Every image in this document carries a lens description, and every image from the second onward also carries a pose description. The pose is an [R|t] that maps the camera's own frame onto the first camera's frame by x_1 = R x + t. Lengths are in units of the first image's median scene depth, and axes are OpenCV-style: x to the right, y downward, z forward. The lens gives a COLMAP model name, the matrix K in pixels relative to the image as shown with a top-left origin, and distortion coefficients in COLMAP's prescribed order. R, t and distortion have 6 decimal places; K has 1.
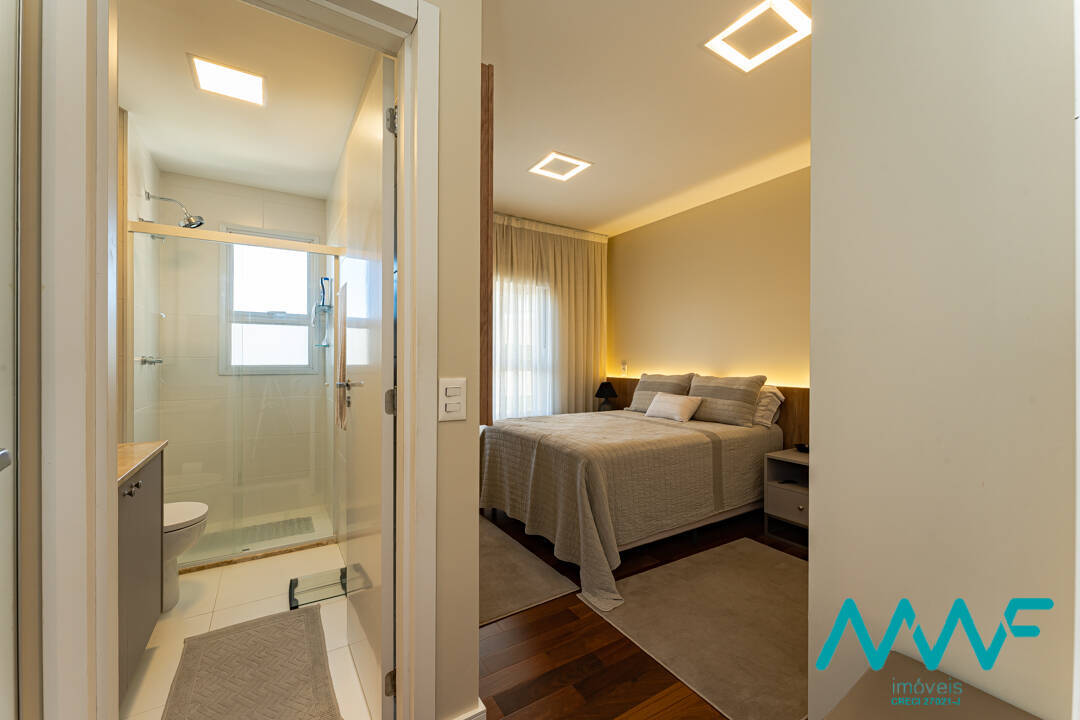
lens RADIAL K [[438.9, 0, 540.7], [0, 438.9, 355.4], [0, 0, 1]] dist [0.002598, 0.000181]
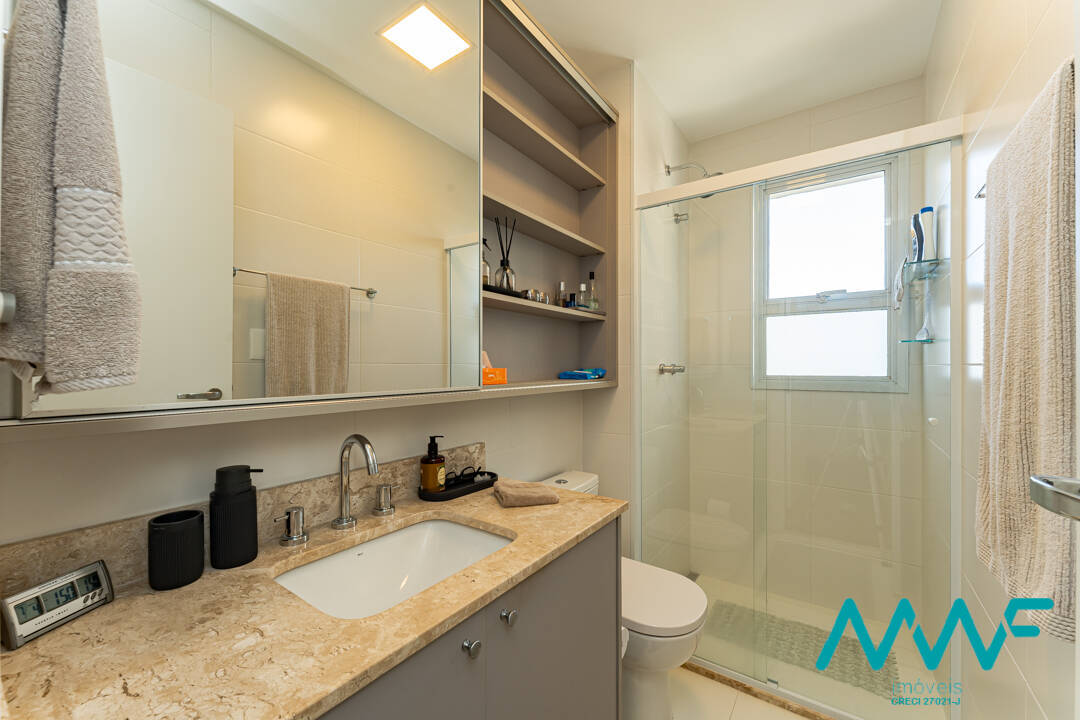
lens RADIAL K [[438.9, 0, 536.8], [0, 438.9, 372.6], [0, 0, 1]] dist [0.002598, 0.000181]
pose [[0.398978, 0.007566, -0.916929, -0.194137], [0.012881, 0.999821, 0.013855, 0.003127], [0.916870, -0.017339, 0.398809, 0.367330]]
